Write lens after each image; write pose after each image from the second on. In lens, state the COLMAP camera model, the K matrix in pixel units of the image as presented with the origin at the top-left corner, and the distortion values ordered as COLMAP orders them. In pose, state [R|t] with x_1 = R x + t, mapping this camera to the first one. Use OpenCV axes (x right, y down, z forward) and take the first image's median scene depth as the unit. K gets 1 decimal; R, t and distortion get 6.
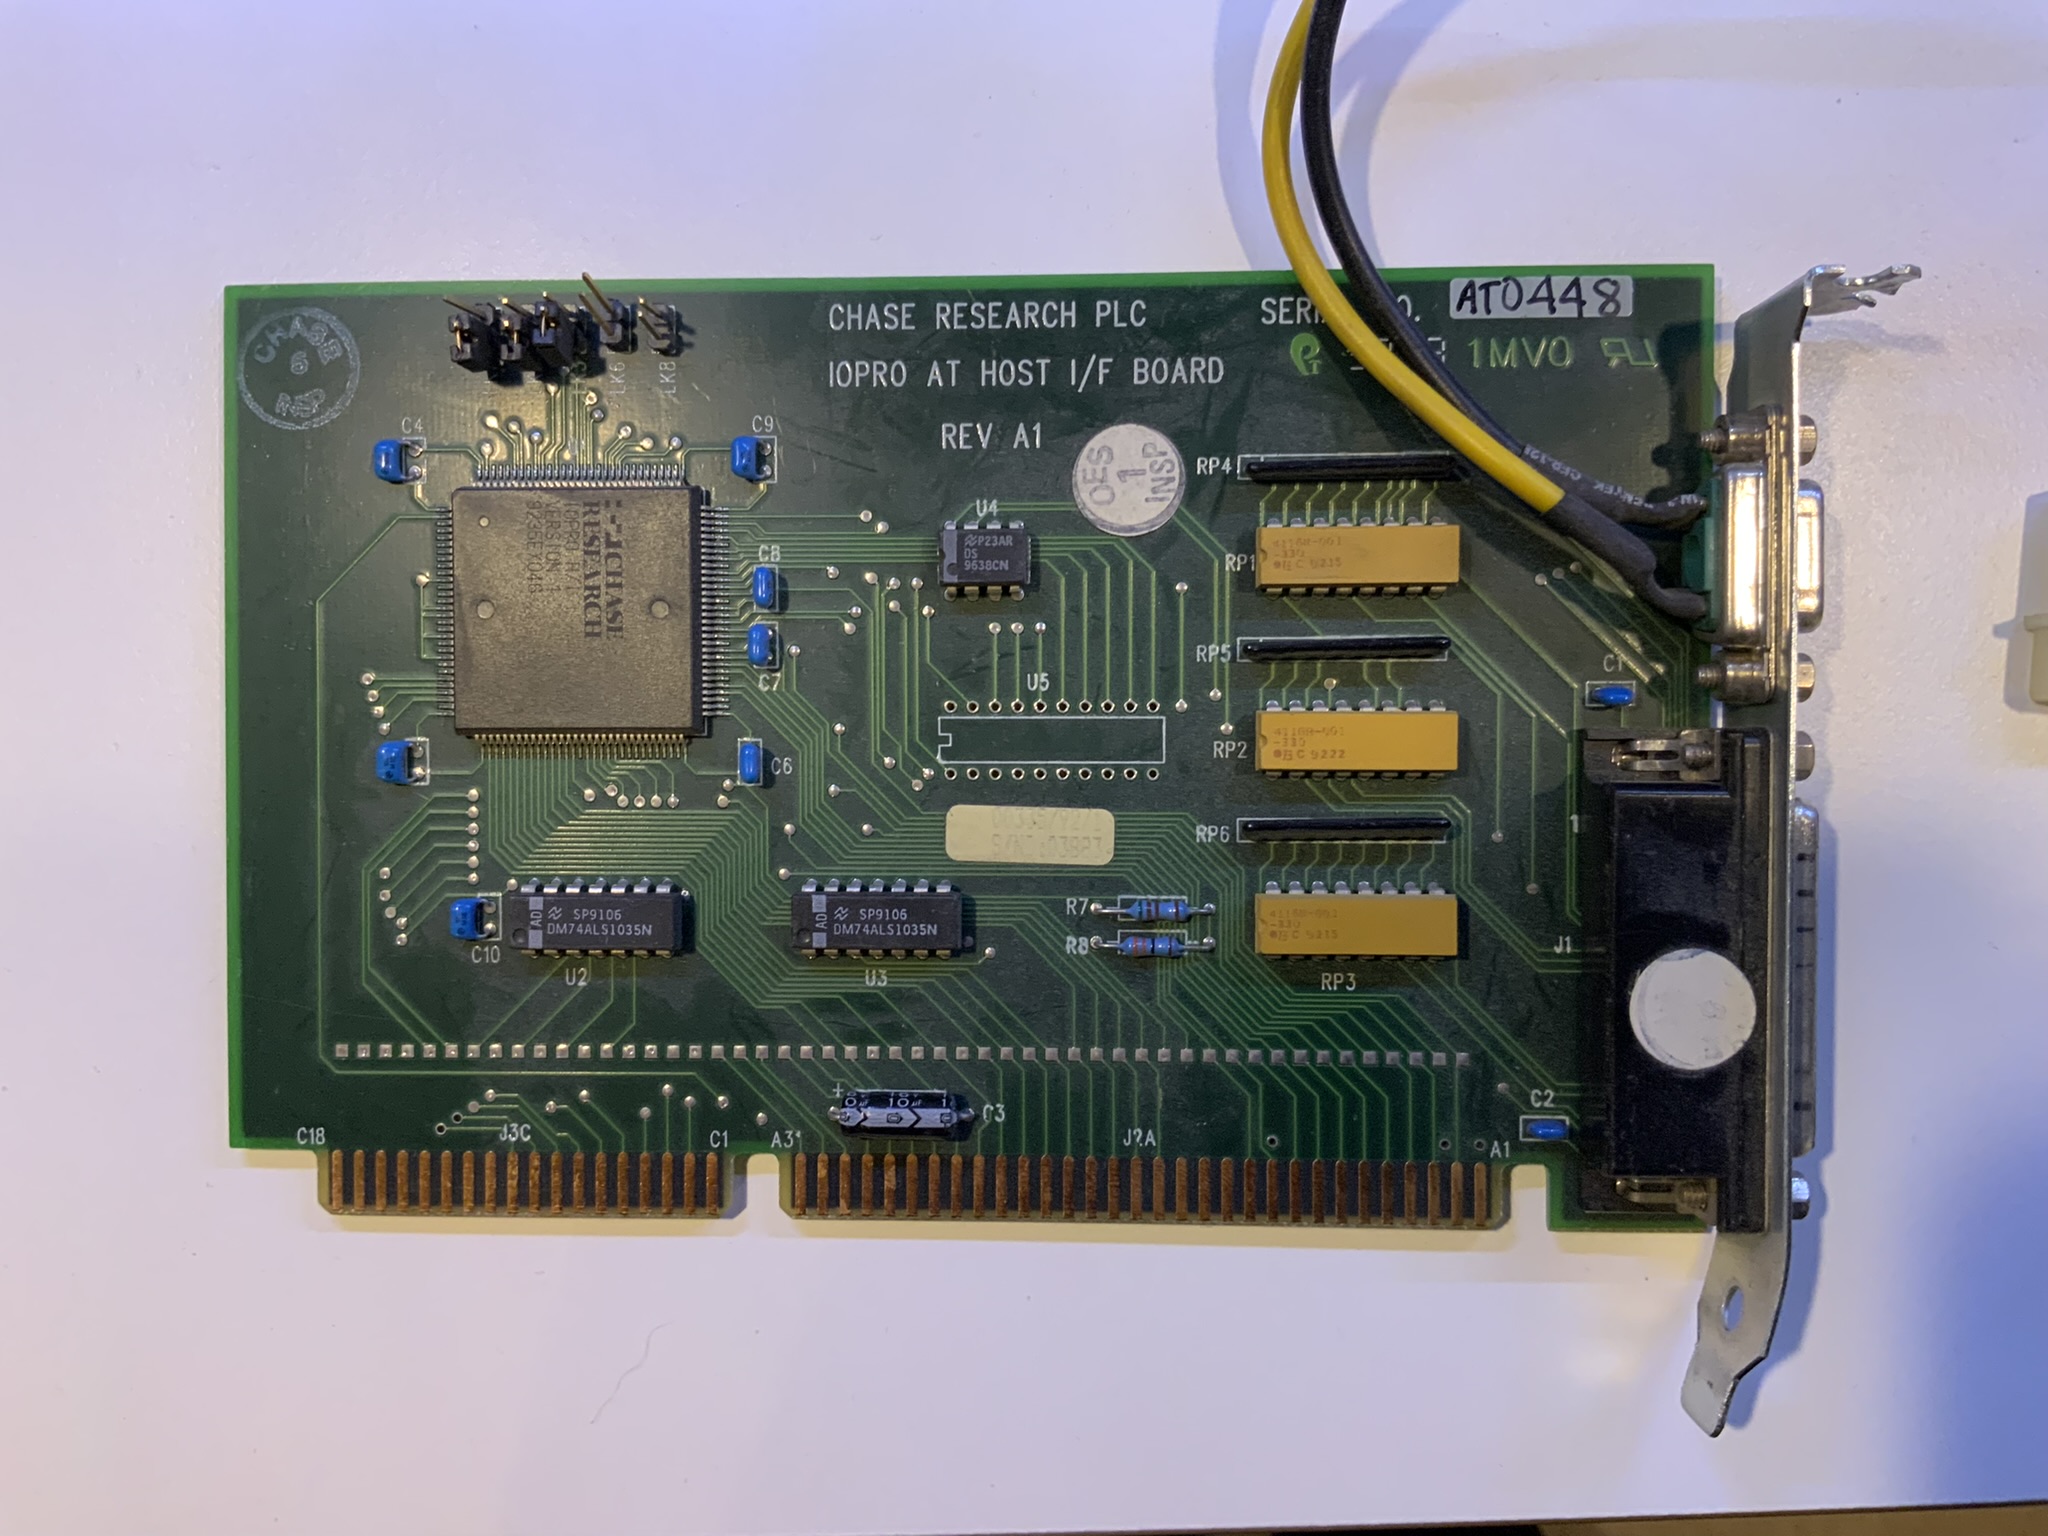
lens RADIAL K [[1736.2, 0, 1023.1], [0, 1736.2, 755.1], [0, 0, 1]] dist [0.136225, -0.321991]
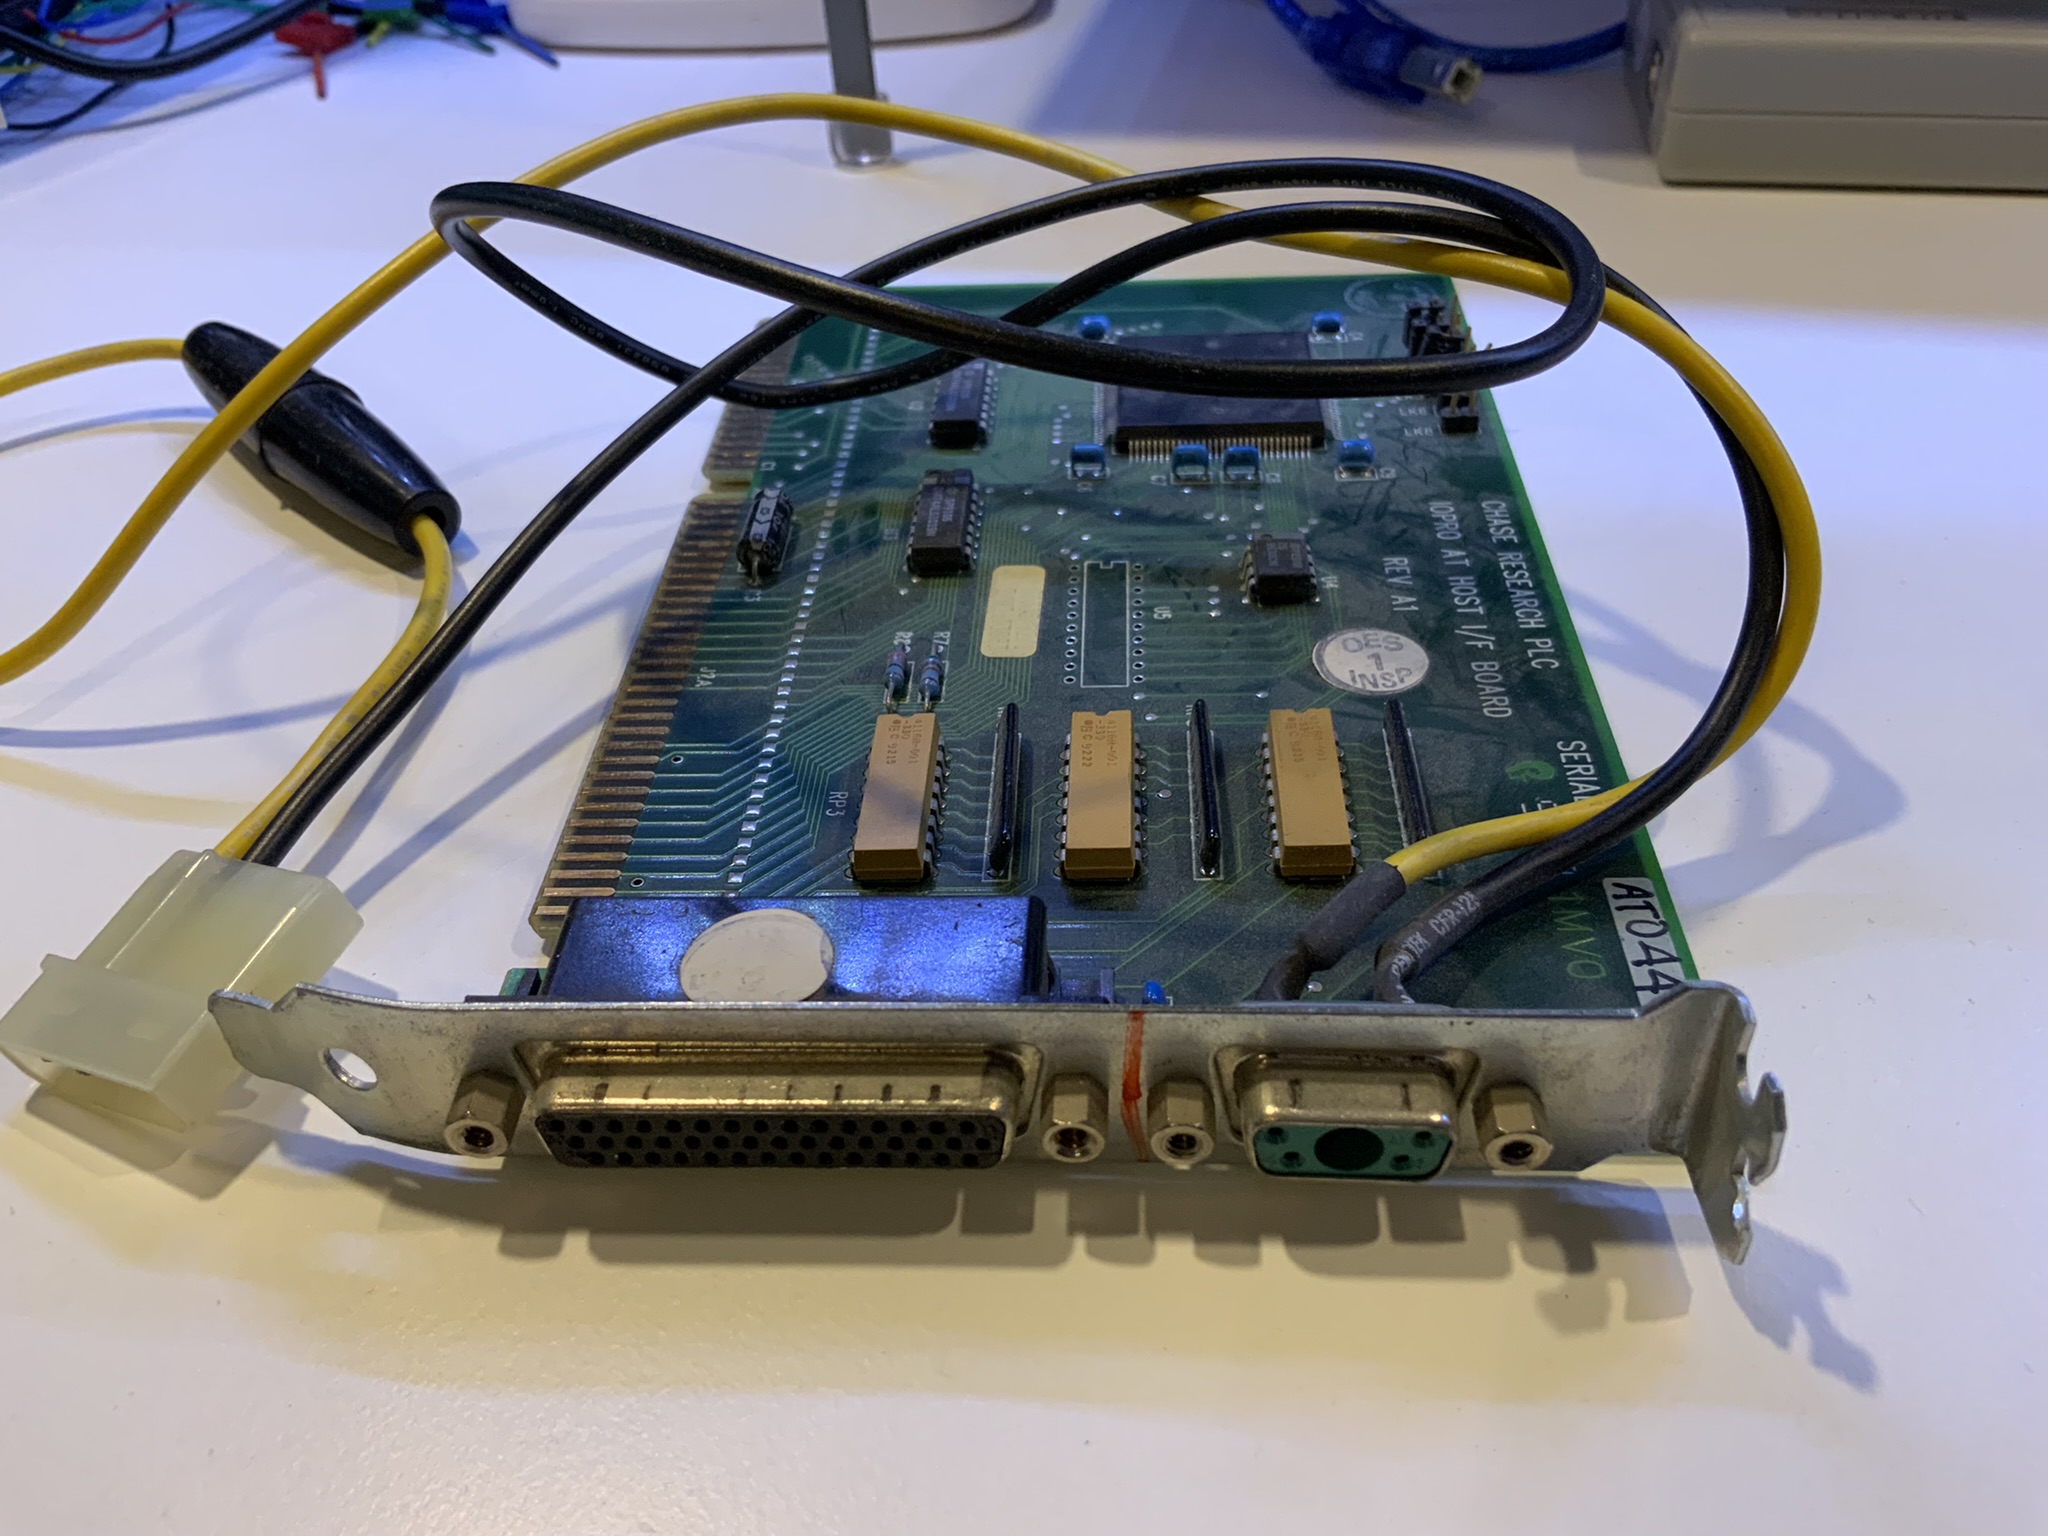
lens RADIAL K [[1736.2, 0, 1023.1], [0, 1736.2, 755.1], [0, 0, 1]] dist [0.136225, -0.321991]
pose [[-0.046754, 0.655633, -0.753631, 0.841297], [-0.998512, -0.009478, 0.053700, -0.016025], [0.028065, 0.755021, 0.655100, 0.391349]]
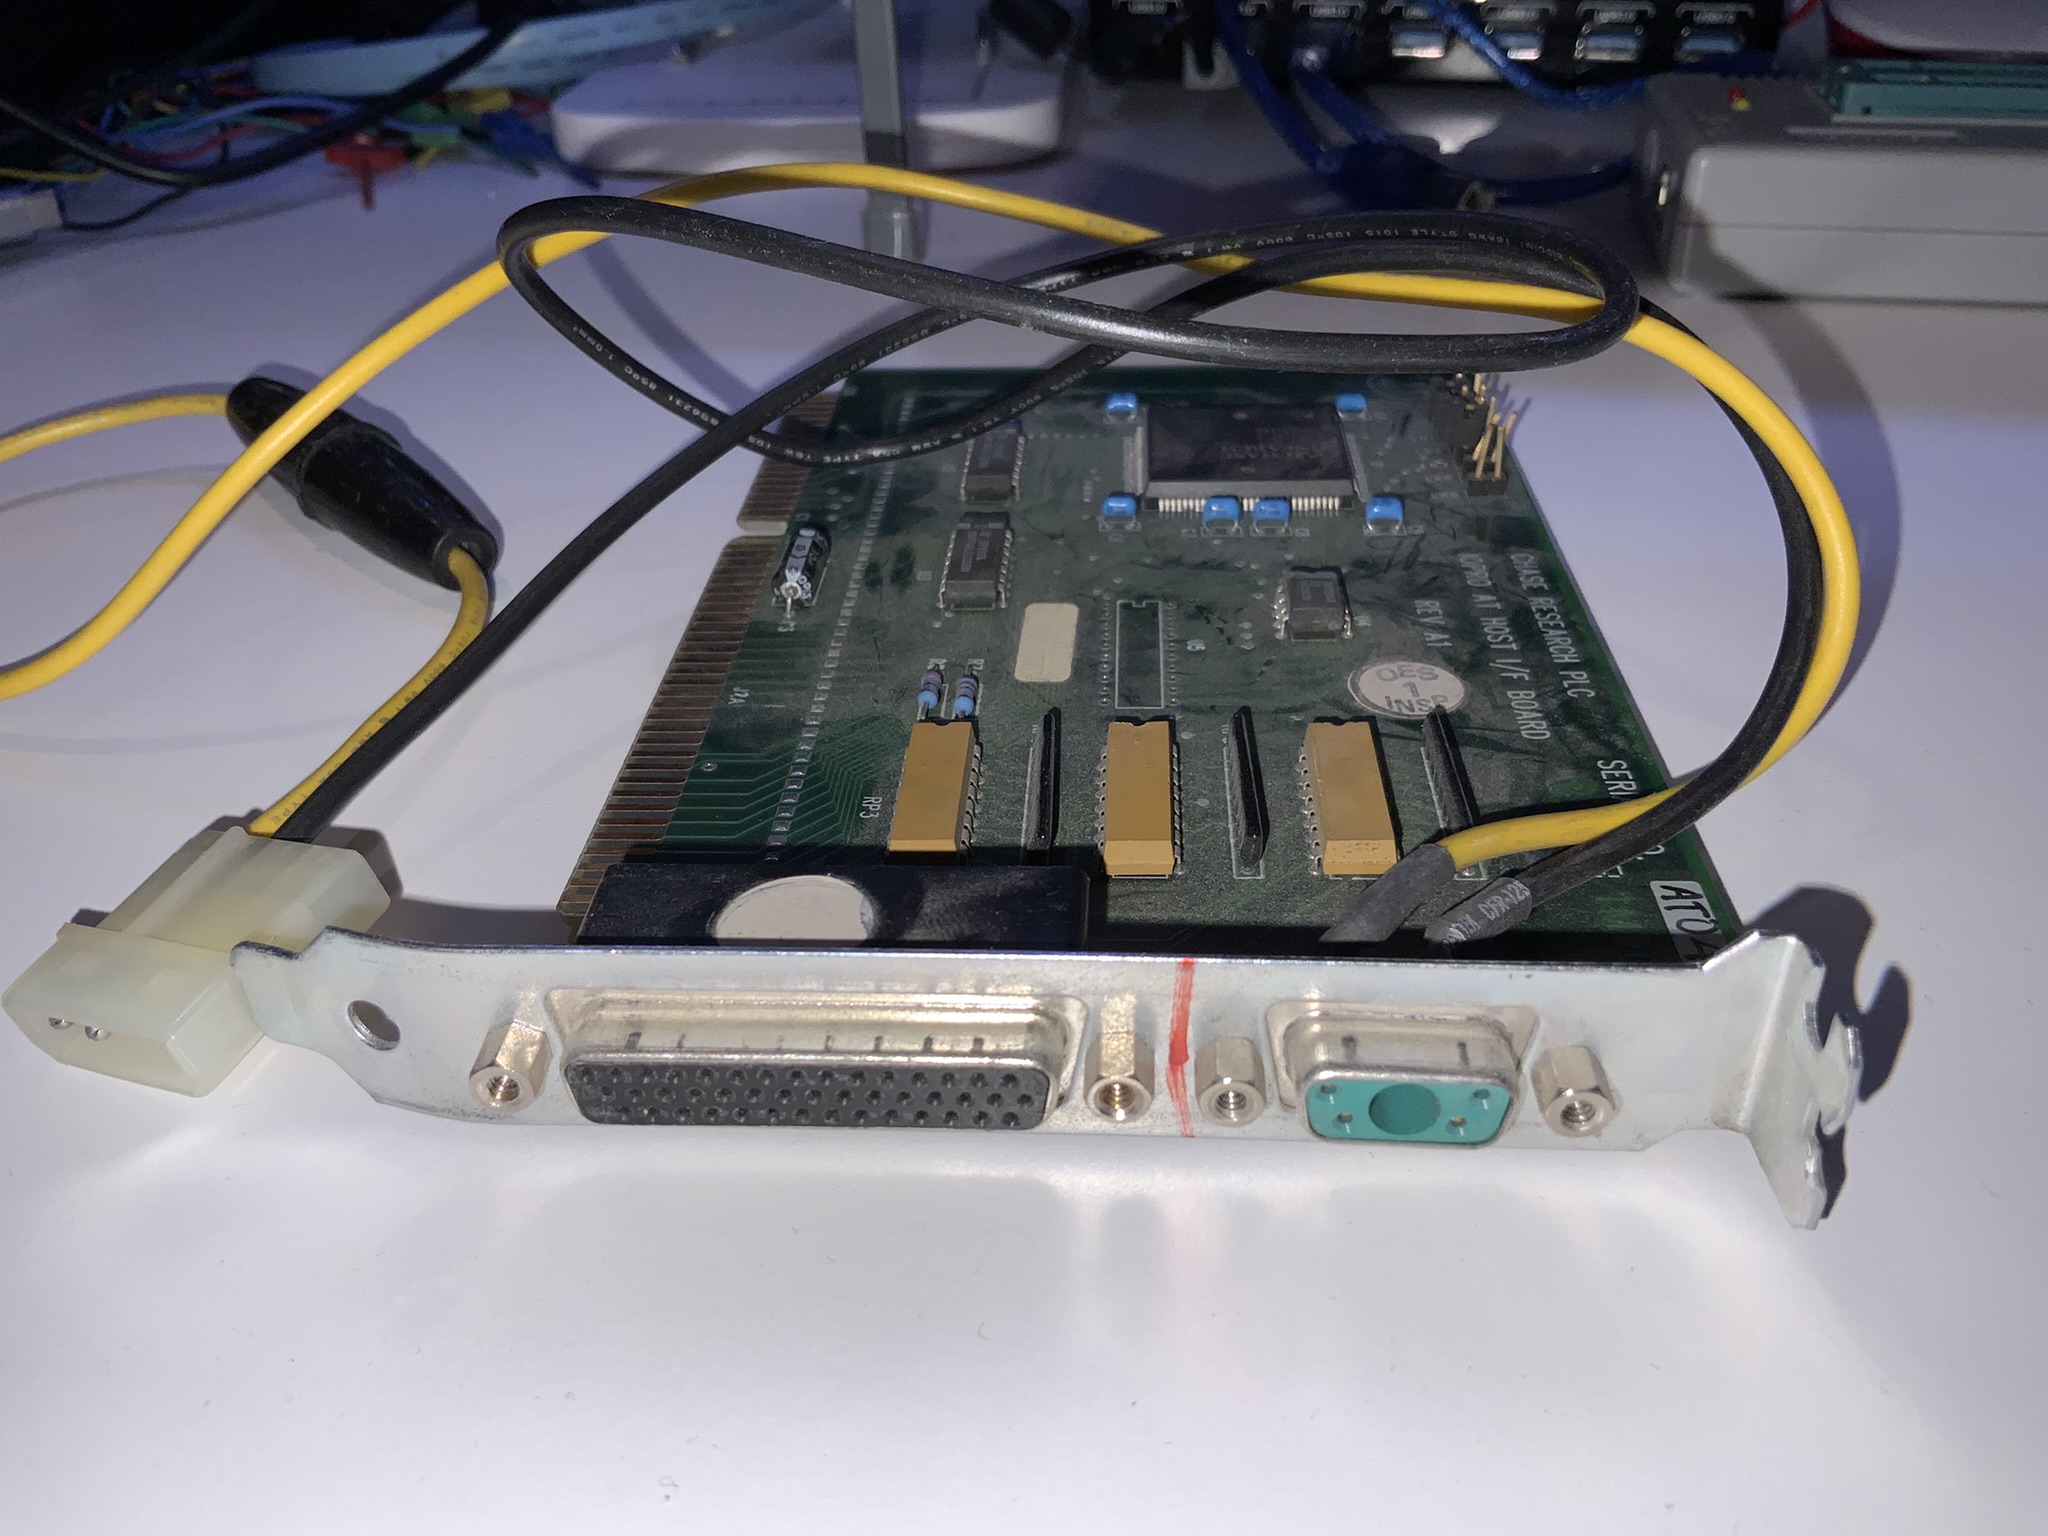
lens RADIAL K [[1736.2, 0, 1023.1], [0, 1736.2, 755.1], [0, 0, 1]] dist [0.136225, -0.321991]
pose [[-0.055676, 0.568338, -0.820909, 0.896006], [-0.998391, -0.022852, 0.051892, 0.004917], [0.010733, 0.822478, 0.568696, 0.469977]]
